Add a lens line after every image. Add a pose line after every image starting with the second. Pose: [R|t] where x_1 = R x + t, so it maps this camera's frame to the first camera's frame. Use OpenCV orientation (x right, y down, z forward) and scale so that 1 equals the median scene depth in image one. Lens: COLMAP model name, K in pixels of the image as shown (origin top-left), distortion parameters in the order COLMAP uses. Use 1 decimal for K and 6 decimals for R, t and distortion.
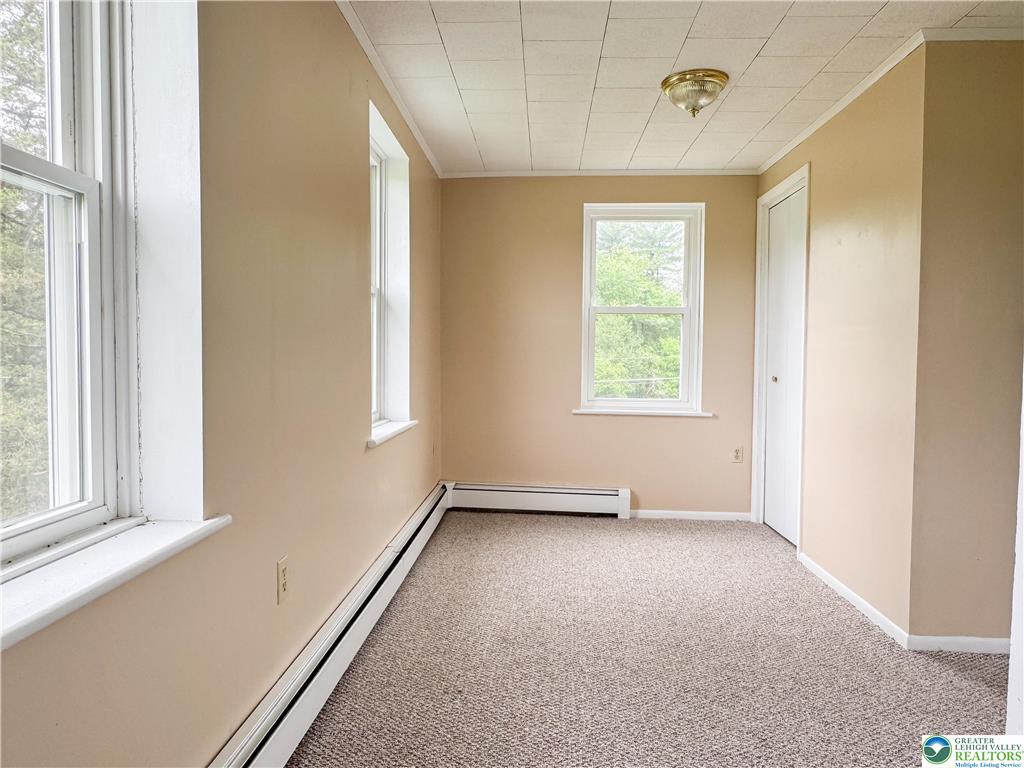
lens RADIAL K [[645.2, 0, 510.1], [0, 645.2, 382.1], [0, 0, 1]] dist [-0.002331, -0.000436]
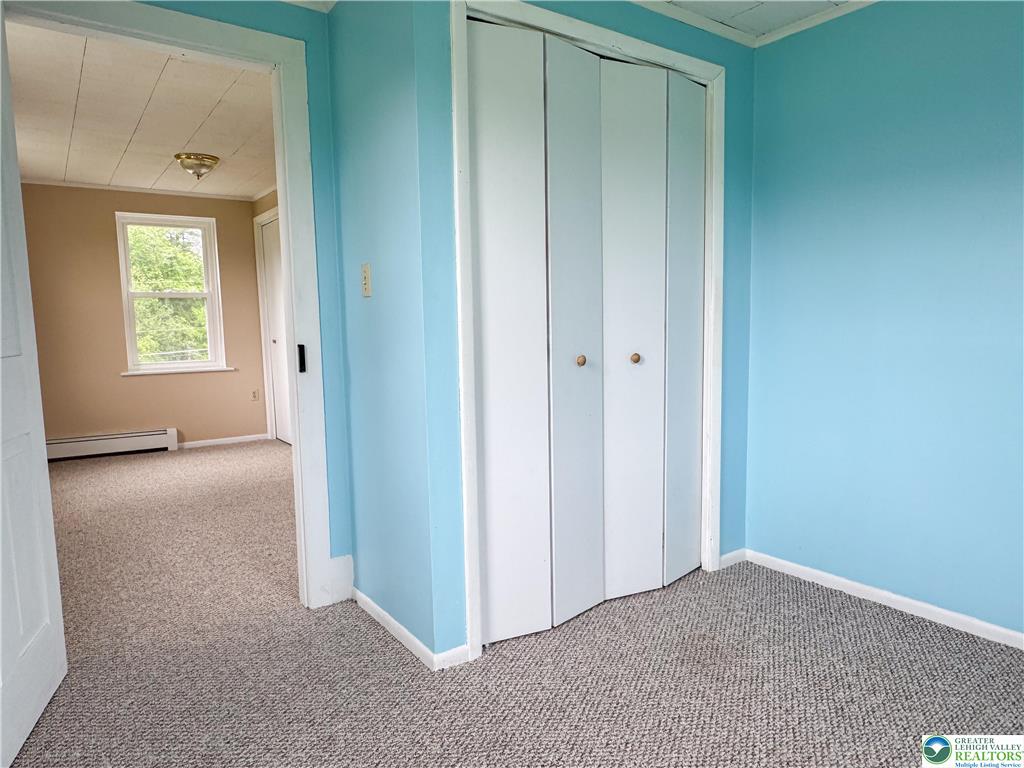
lens RADIAL K [[645.2, 0, 508.1], [0, 645.2, 387.2], [0, 0, 1]] dist [-0.002331, -0.000436]
pose [[0.777670, -0.091787, 0.621936, -0.105612], [0.055995, 0.995465, 0.076896, 0.015344], [-0.626173, -0.024974, 0.779284, -0.488524]]
